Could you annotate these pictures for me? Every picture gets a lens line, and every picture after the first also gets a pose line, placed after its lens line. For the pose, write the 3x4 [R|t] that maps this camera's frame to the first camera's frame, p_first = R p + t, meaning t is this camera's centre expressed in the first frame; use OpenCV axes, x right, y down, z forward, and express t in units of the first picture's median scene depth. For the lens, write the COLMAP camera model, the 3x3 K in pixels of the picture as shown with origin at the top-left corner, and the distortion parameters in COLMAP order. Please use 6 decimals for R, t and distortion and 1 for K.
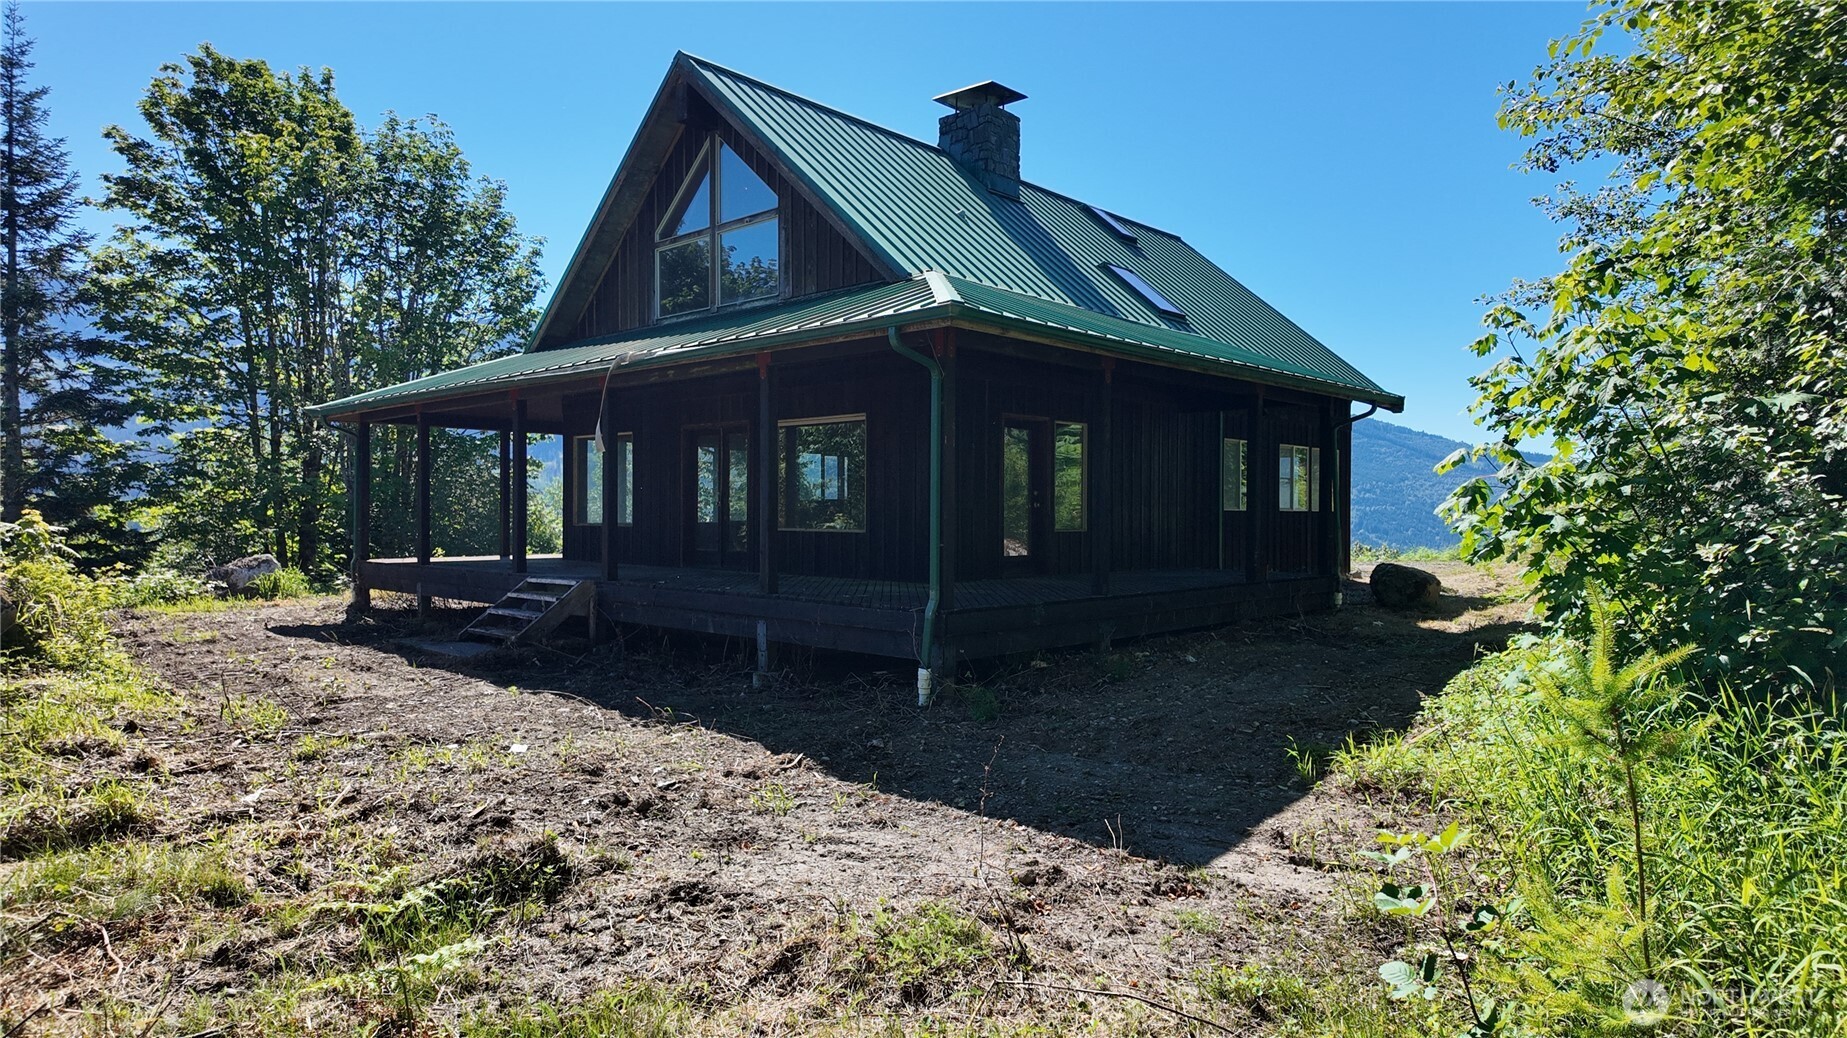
lens RADIAL K [[1130.7, 0, 920.5], [0, 1130.7, 510.8], [0, 0, 1]] dist [0.043718, -0.003875]
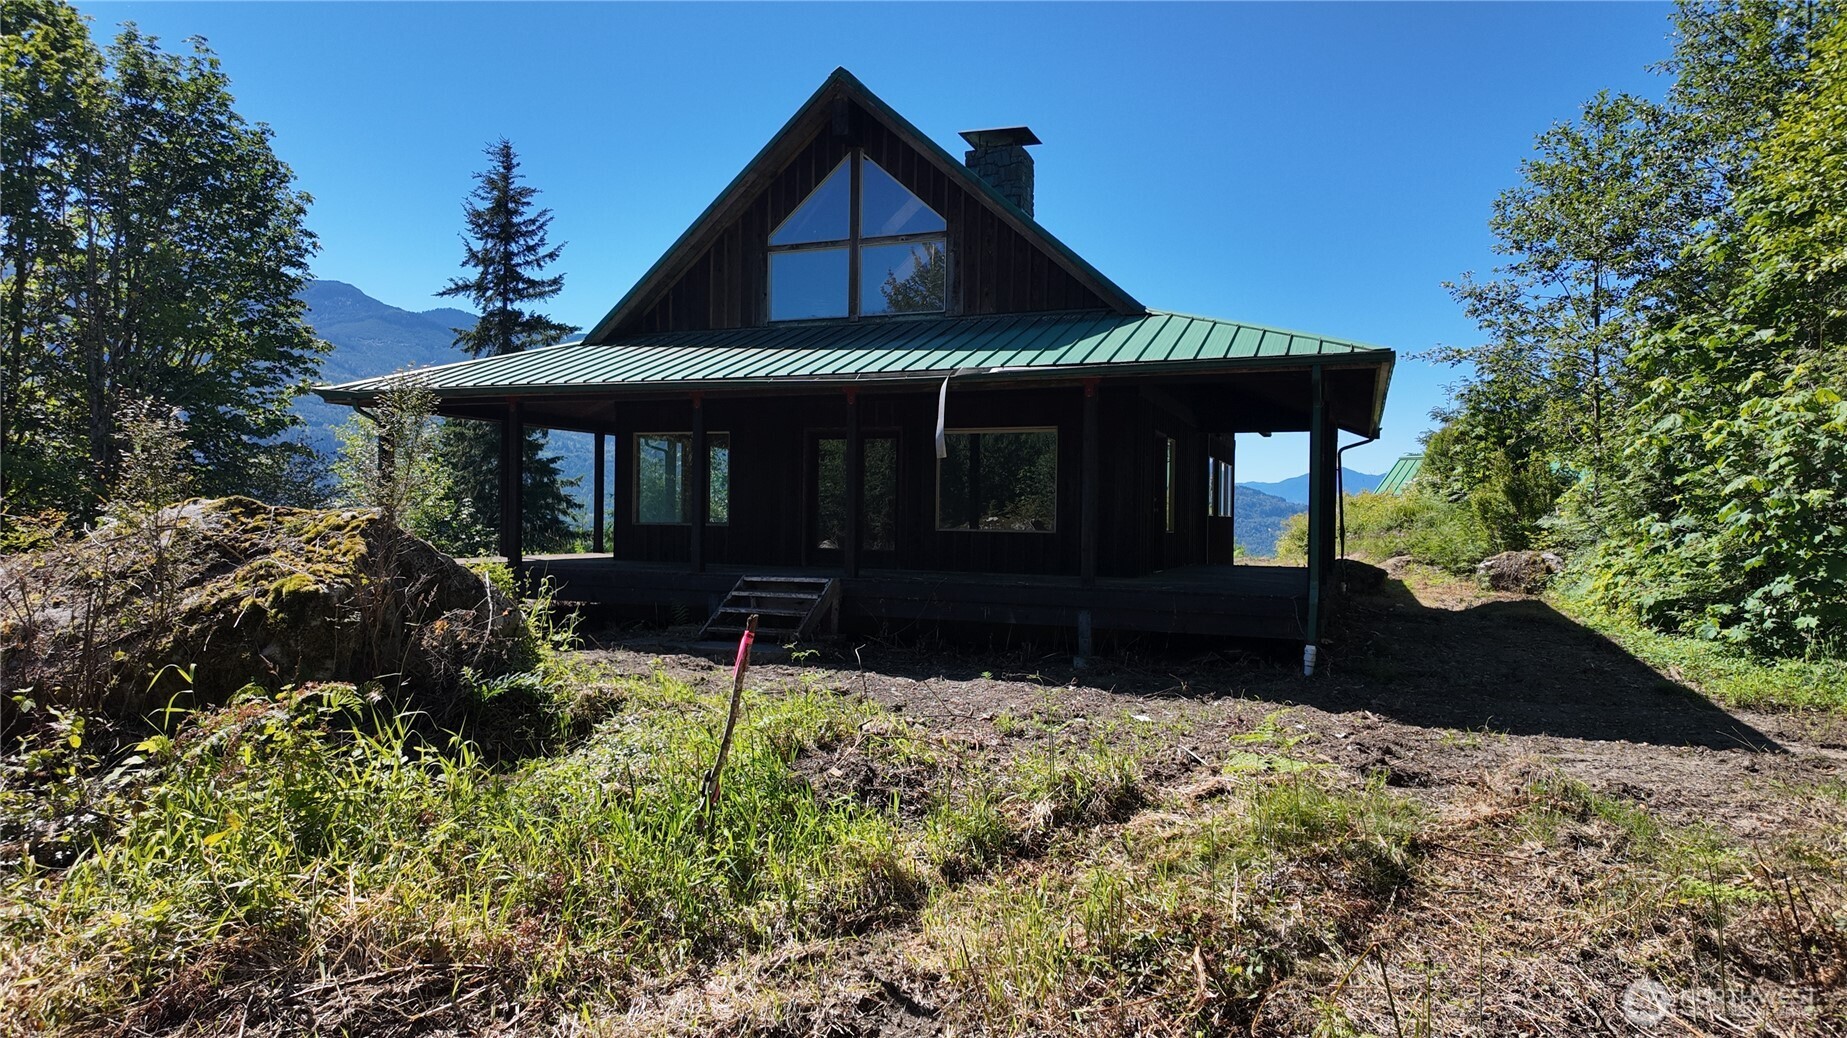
lens RADIAL K [[1130.7, 0, 931.1], [0, 1130.7, 522.4], [0, 0, 1]] dist [0.043718, -0.003875]
pose [[0.926689, 0.010166, 0.375691, -0.528172], [-0.013121, 0.999900, 0.005308, 0.003579], [-0.375599, -0.009848, 0.926730, 0.008043]]
